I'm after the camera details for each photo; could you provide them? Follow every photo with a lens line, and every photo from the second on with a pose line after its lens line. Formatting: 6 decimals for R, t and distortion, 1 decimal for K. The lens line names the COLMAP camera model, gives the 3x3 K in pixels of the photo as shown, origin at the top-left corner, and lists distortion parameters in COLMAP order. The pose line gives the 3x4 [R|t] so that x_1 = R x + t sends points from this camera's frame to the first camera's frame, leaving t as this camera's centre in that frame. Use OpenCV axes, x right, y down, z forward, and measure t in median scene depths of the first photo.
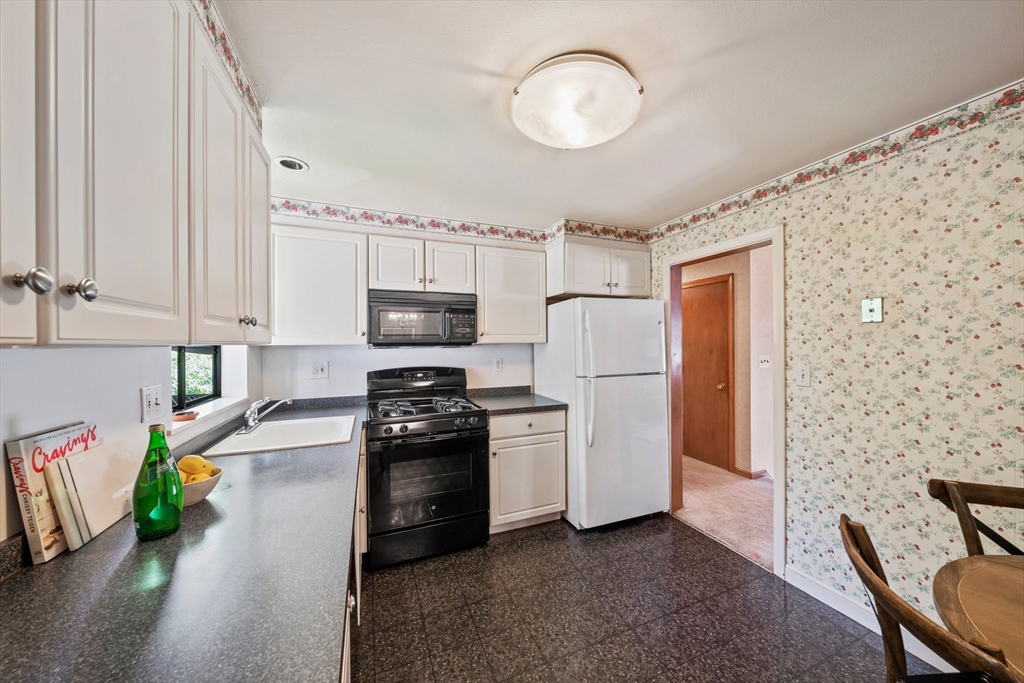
lens RADIAL K [[349.4, 0, 514.2], [0, 349.4, 341.6], [0, 0, 1]] dist [-0.007810, 0.000016]
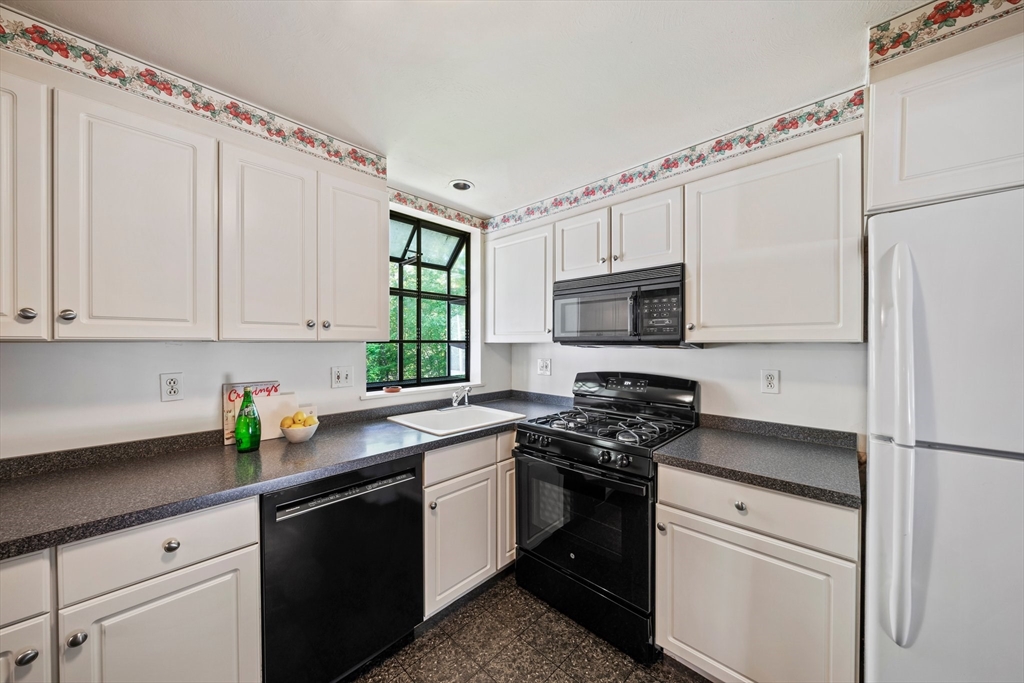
lens RADIAL K [[349.4, 0, 513.0], [0, 349.4, 343.4], [0, 0, 1]] dist [-0.007810, 0.000016]
pose [[0.403178, 0.009279, -0.915075, 0.349594], [-0.000806, 0.999952, 0.009785, 0.001486], [0.915121, -0.003207, 0.403166, 0.486142]]
